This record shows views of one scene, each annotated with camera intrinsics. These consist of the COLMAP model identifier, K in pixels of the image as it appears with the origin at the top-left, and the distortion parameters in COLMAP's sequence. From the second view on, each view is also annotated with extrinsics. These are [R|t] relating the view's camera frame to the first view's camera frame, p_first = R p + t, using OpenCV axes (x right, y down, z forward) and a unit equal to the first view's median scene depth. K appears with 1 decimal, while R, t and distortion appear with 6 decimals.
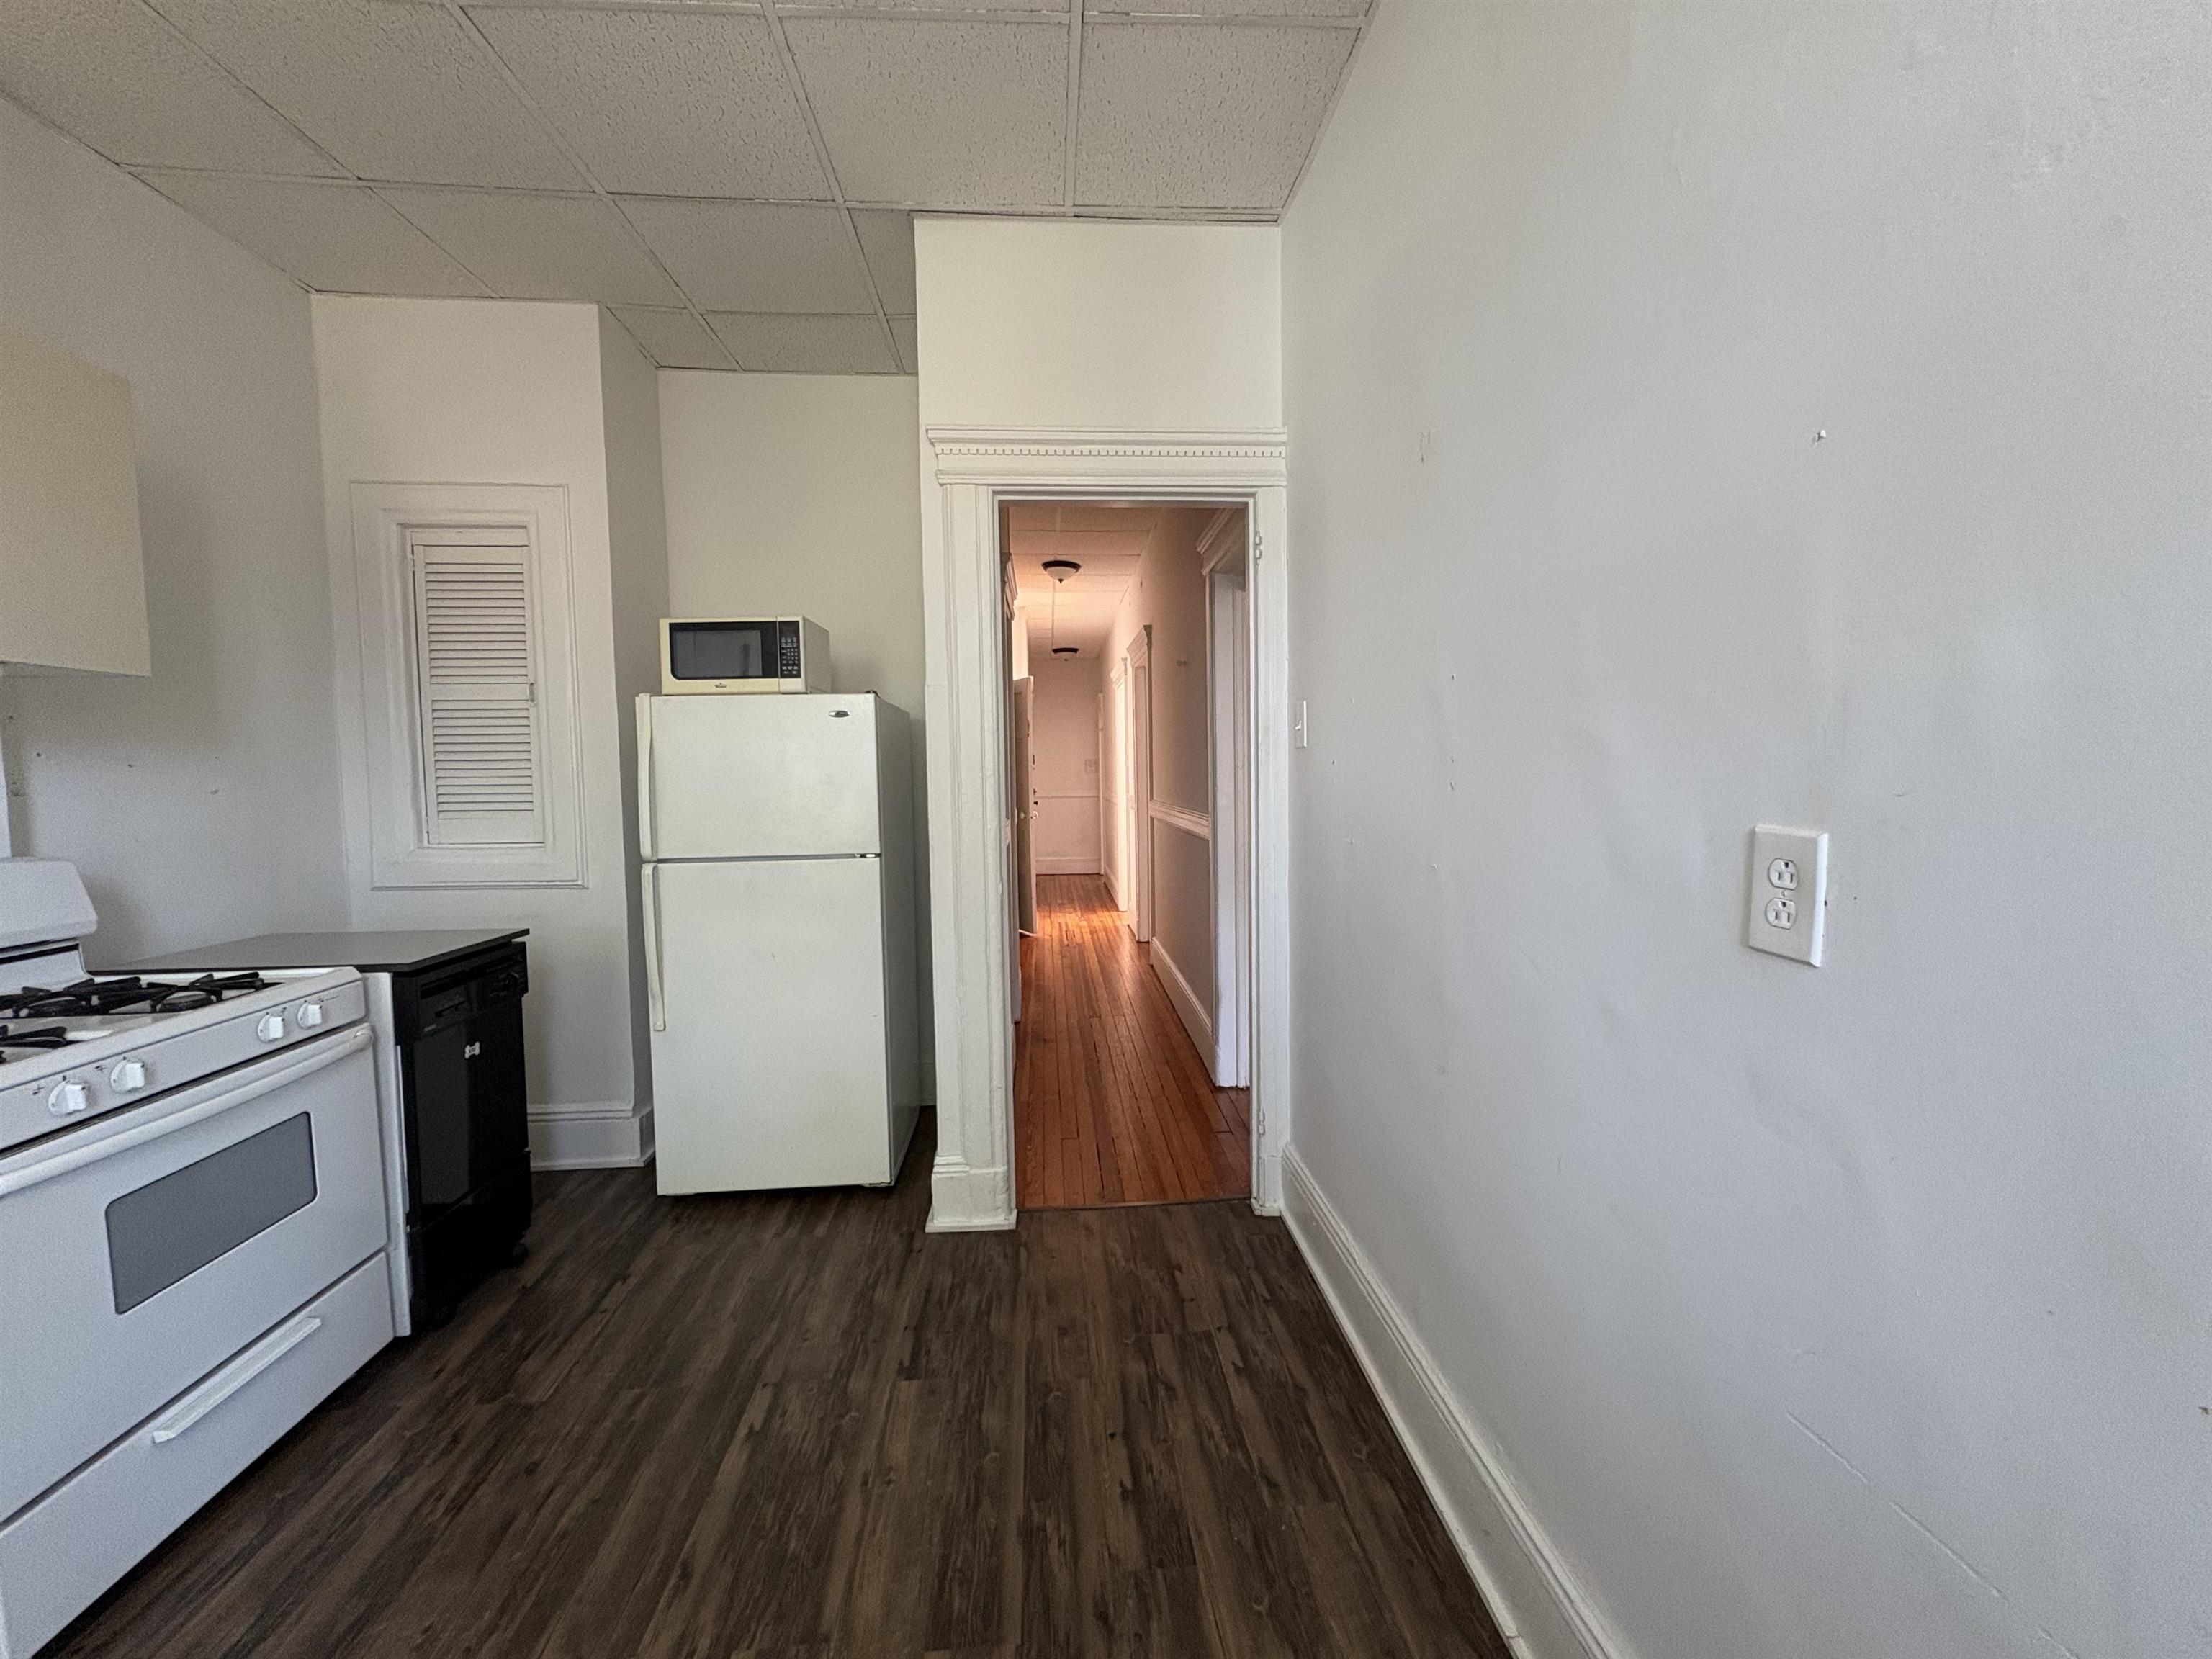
lens RADIAL K [[879.2, 0, 1110.6], [0, 879.2, 826.2], [0, 0, 1]] dist [0.000304, 0.000118]
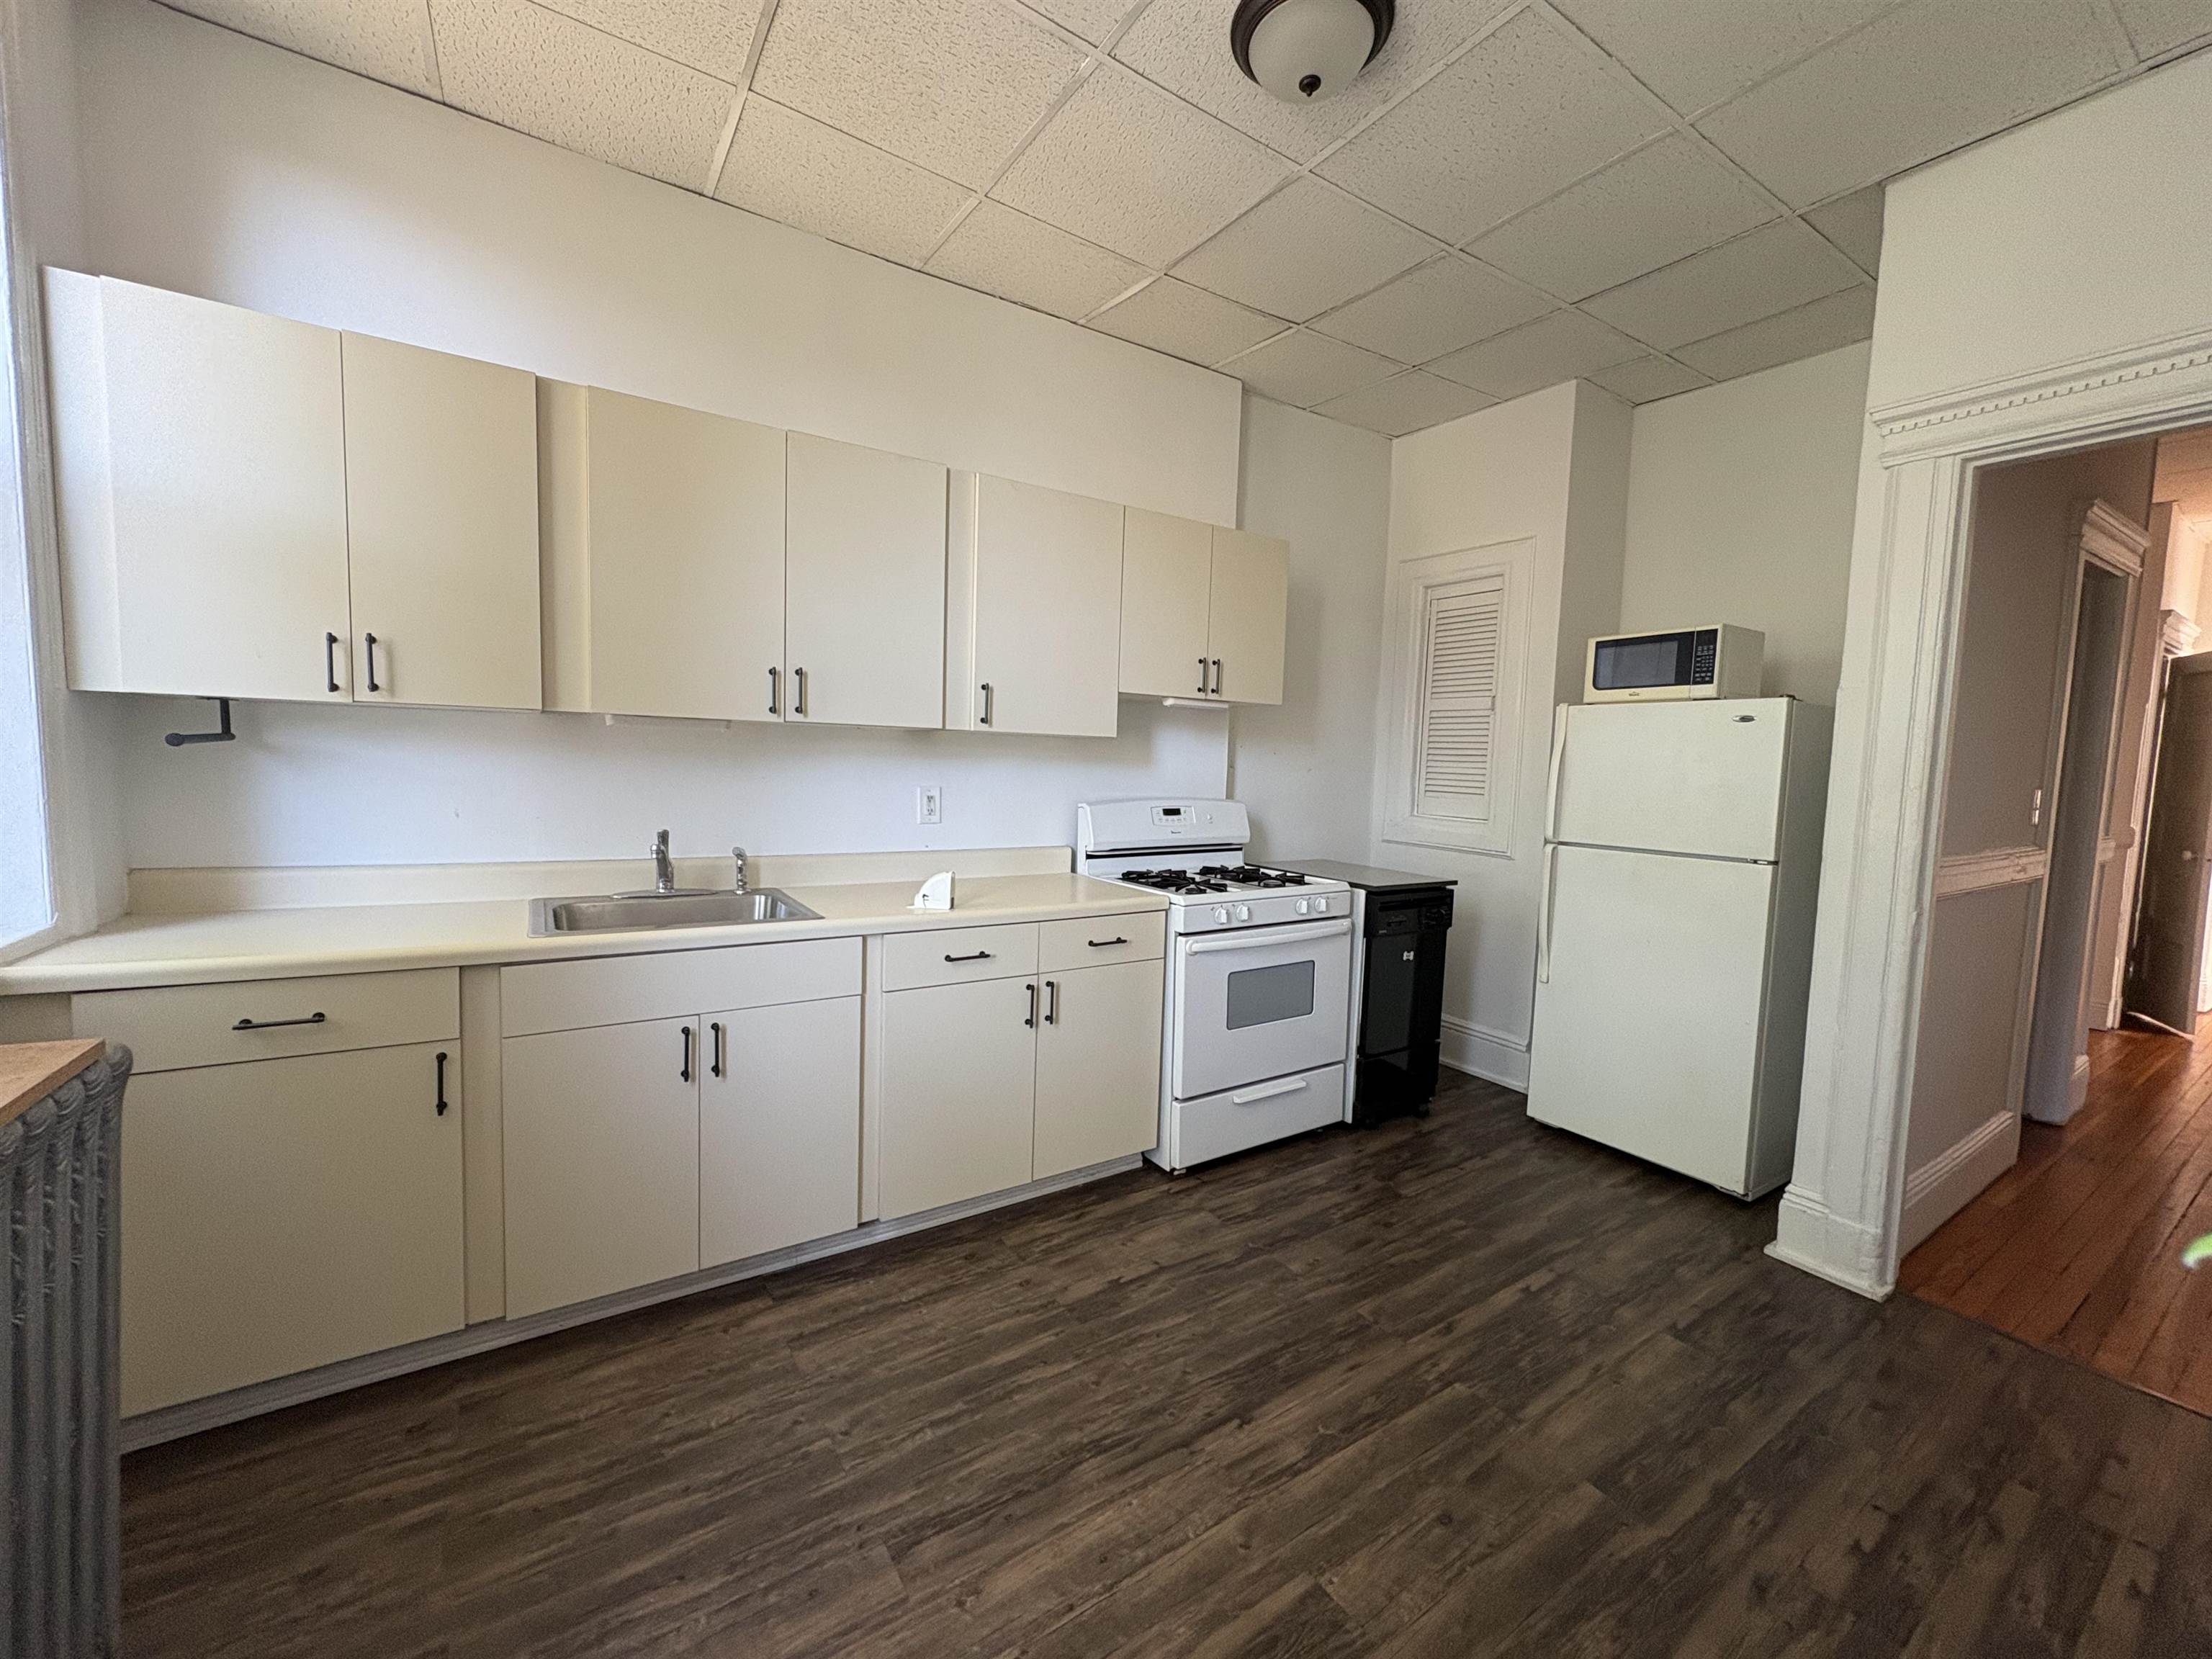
lens RADIAL K [[879.2, 0, 1110.6], [0, 879.2, 826.2], [0, 0, 1]] dist [0.000304, 0.000118]
pose [[0.485806, 0.096519, -0.868721, 0.257045], [-0.090709, 0.994085, 0.059722, 0.000927], [0.869347, 0.049788, 0.491688, -0.139334]]
